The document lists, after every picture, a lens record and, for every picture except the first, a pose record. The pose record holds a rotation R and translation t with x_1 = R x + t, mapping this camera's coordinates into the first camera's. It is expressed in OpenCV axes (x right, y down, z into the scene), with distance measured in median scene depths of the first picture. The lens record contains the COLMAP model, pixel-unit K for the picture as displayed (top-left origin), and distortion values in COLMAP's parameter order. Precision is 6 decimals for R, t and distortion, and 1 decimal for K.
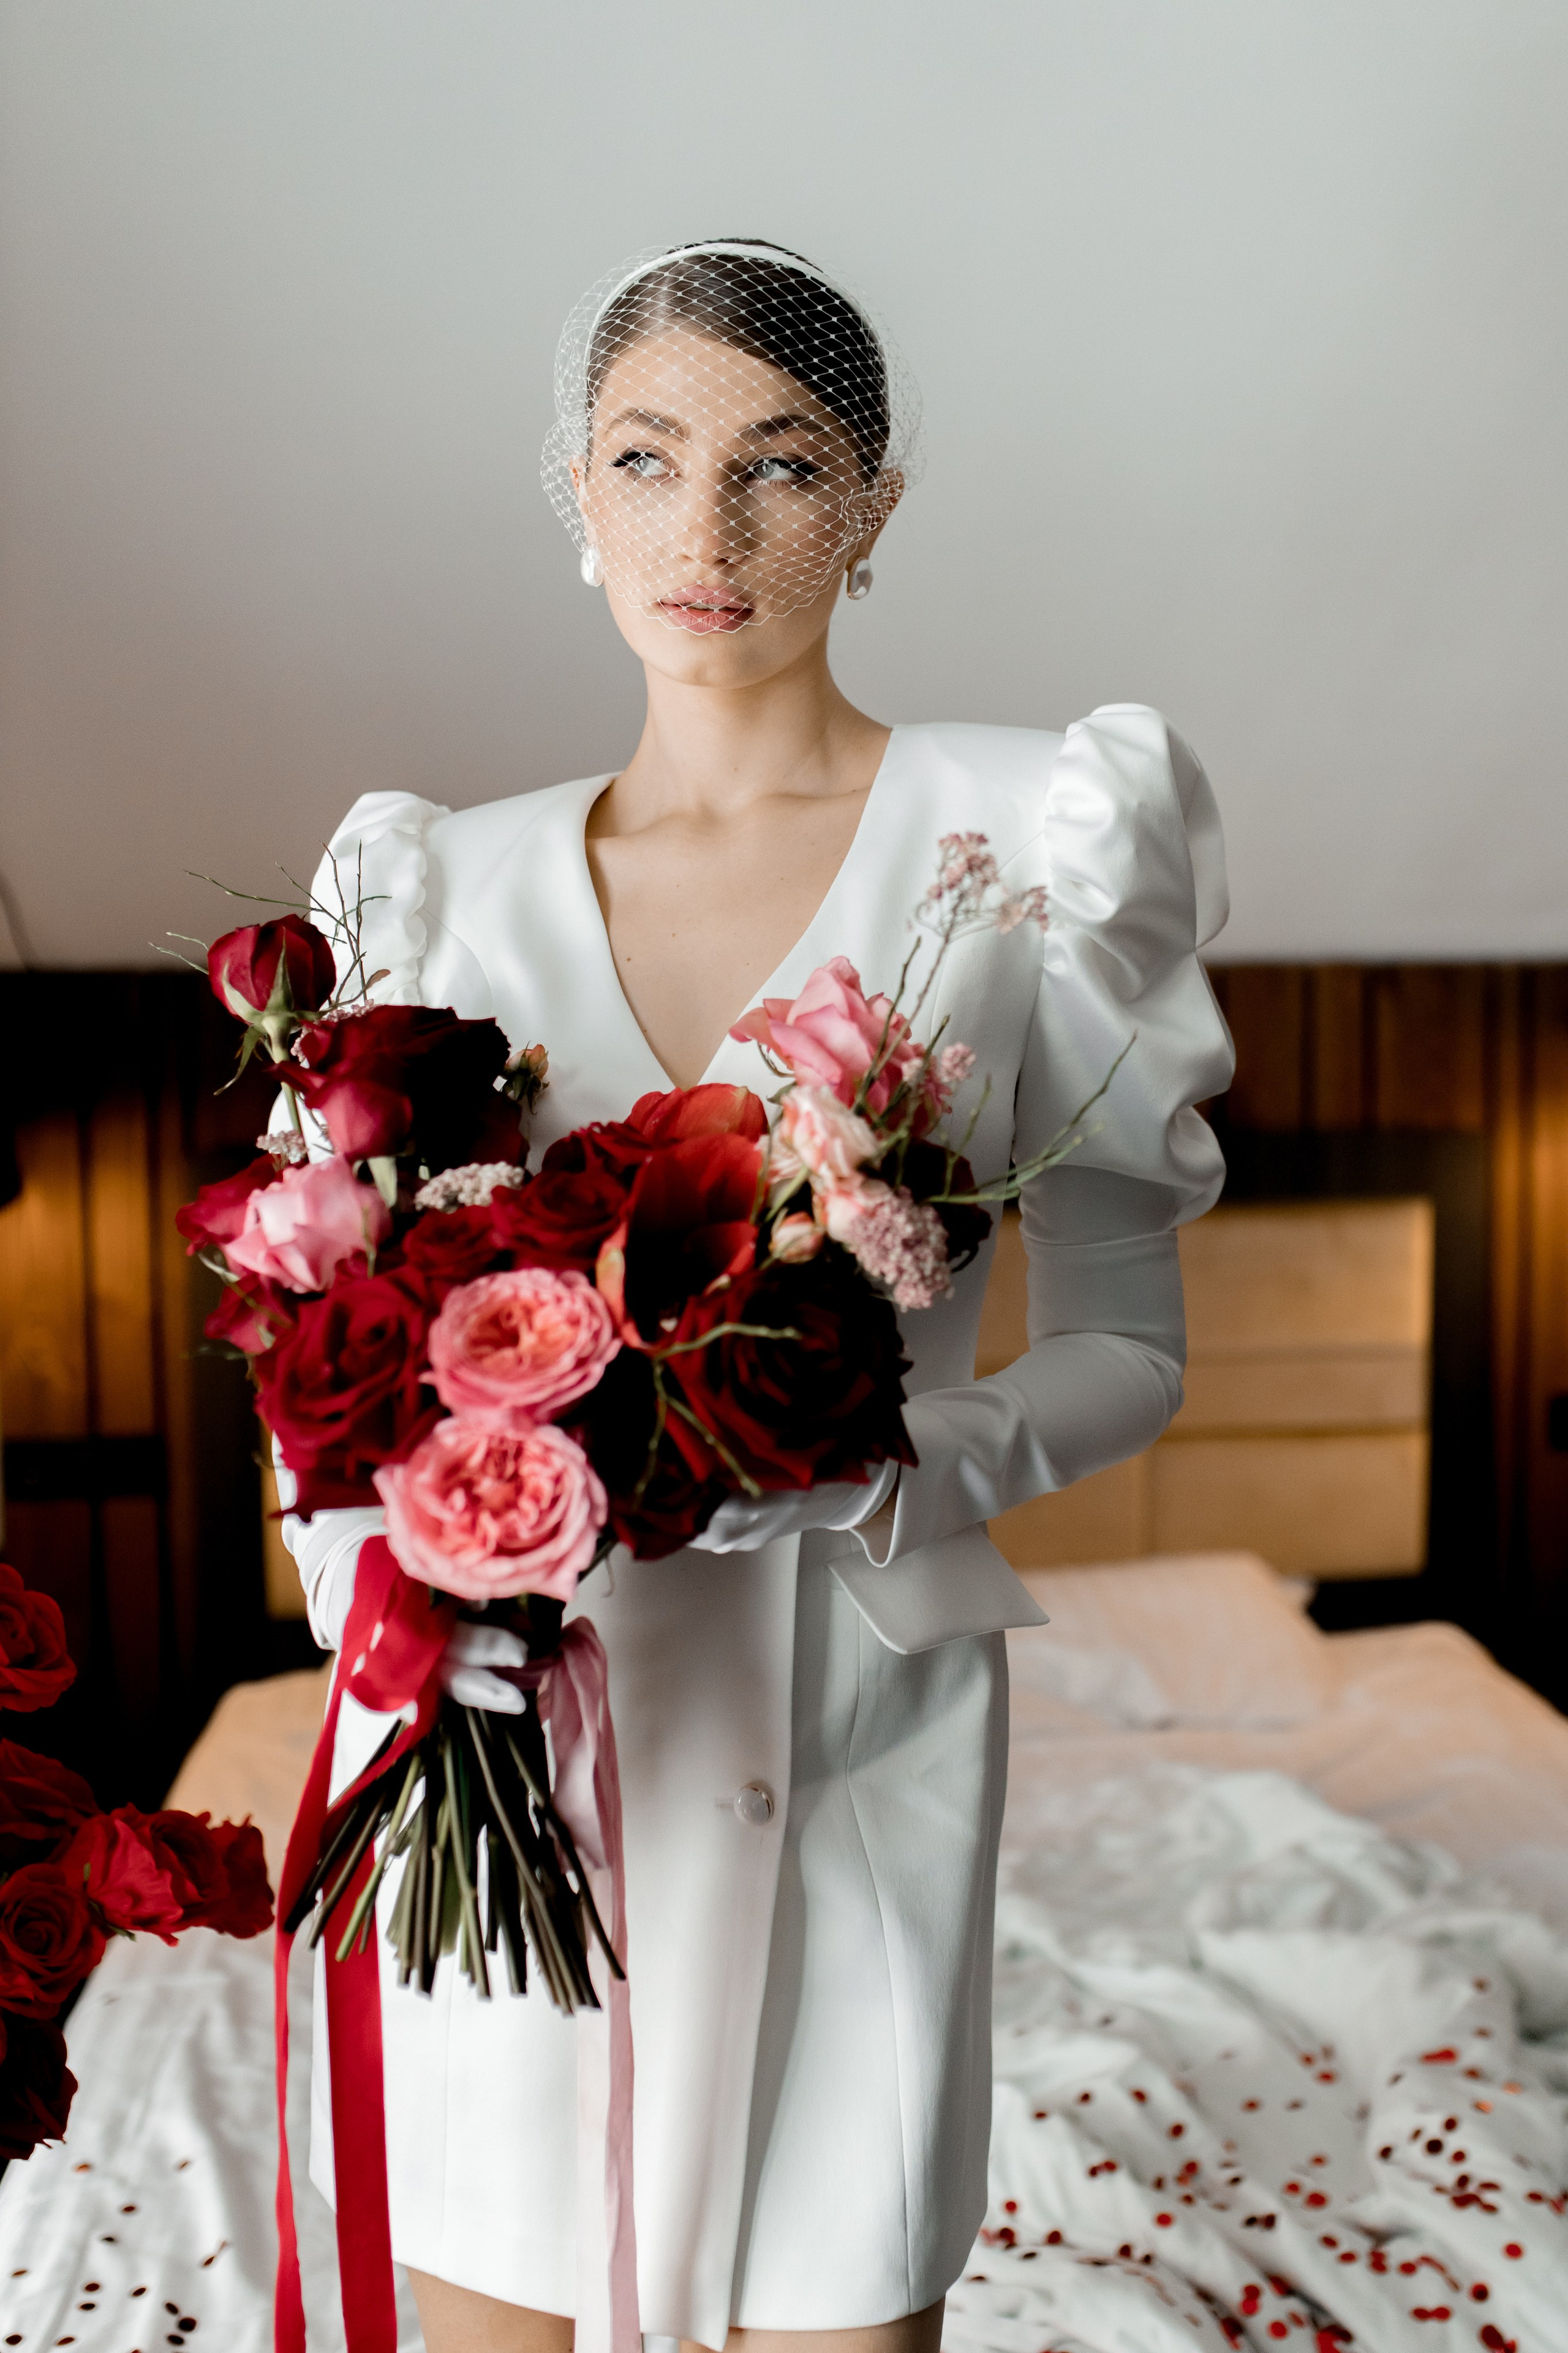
lens RADIAL K [[2324.9, 0, 686.0], [0, 2324.9, 1177.3], [0, 0, 1]] dist [-0.052390, 0.039833]
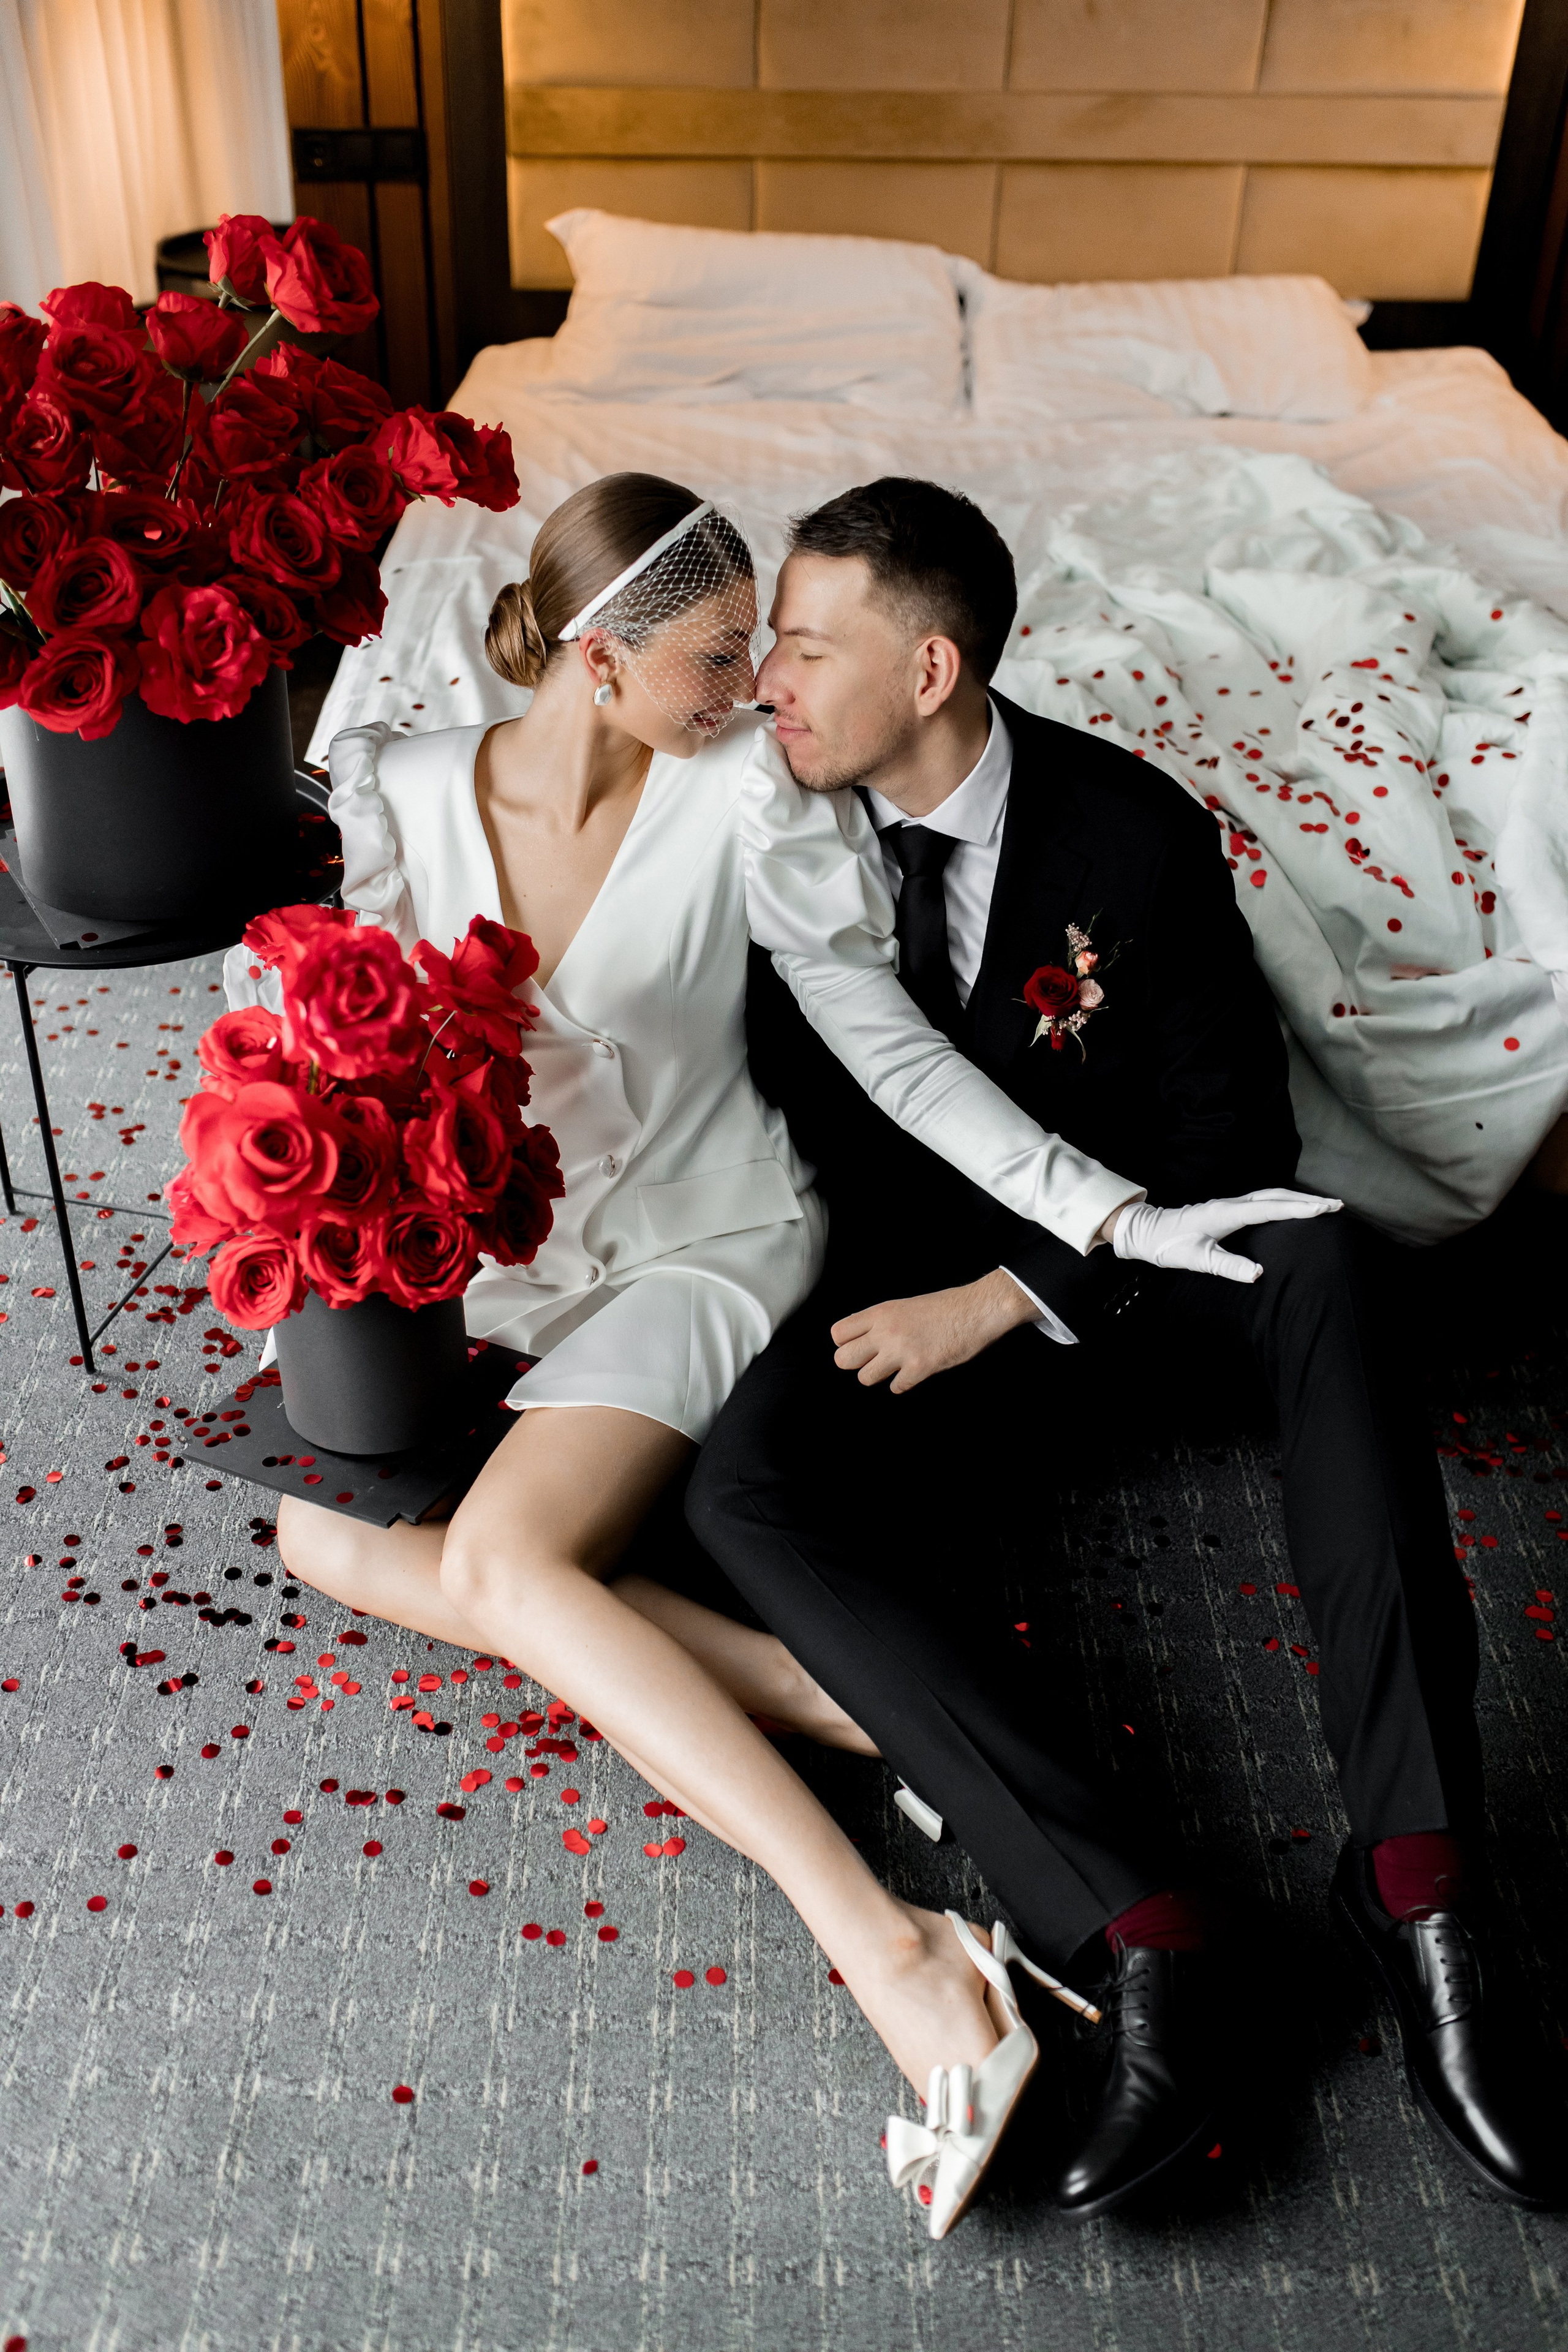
lens RADIAL K [[2324.1, 0, 686.0], [0, 2324.1, 1176.8], [0, 0, 1]] dist [-0.052390, 0.039833]
pose [[0.994156, 0.078278, -0.074342, 0.055389], [-0.030017, 0.861925, 0.506147, -0.036935], [0.103698, -0.500957, 0.859237, -0.379058]]
